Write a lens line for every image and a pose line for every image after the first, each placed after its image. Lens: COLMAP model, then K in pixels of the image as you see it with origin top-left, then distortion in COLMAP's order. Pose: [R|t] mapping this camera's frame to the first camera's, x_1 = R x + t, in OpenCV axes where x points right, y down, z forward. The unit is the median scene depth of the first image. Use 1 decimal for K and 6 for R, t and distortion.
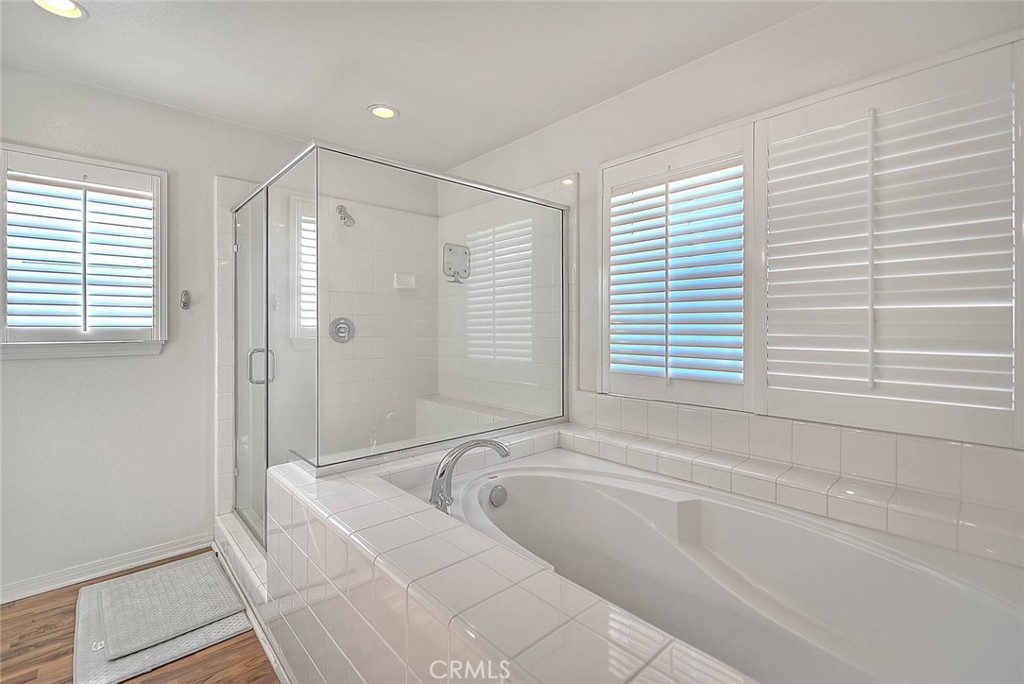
lens RADIAL K [[448.5, 0, 504.5], [0, 448.5, 320.4], [0, 0, 1]] dist [-0.000283, -0.000466]
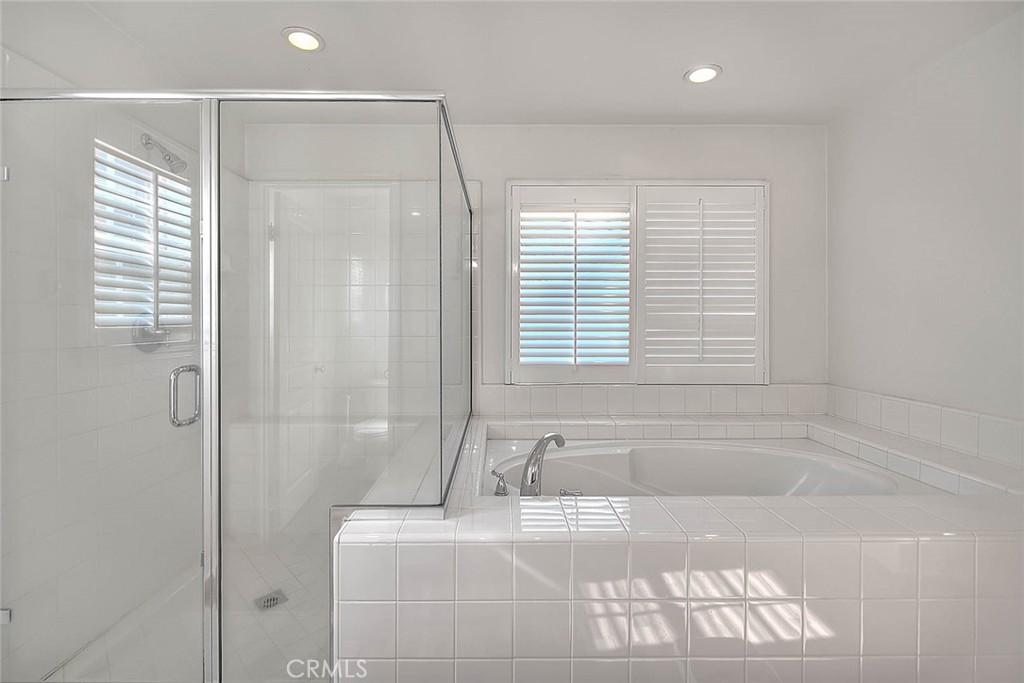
lens RADIAL K [[448.5, 0, 504.5], [0, 448.5, 319.9], [0, 0, 1]] dist [-0.000283, -0.000466]
pose [[0.666458, 0.000225, 0.745542, -0.721919], [-0.008957, 0.999930, 0.007705, -0.008991], [-0.745489, -0.011813, 0.666414, 0.298520]]
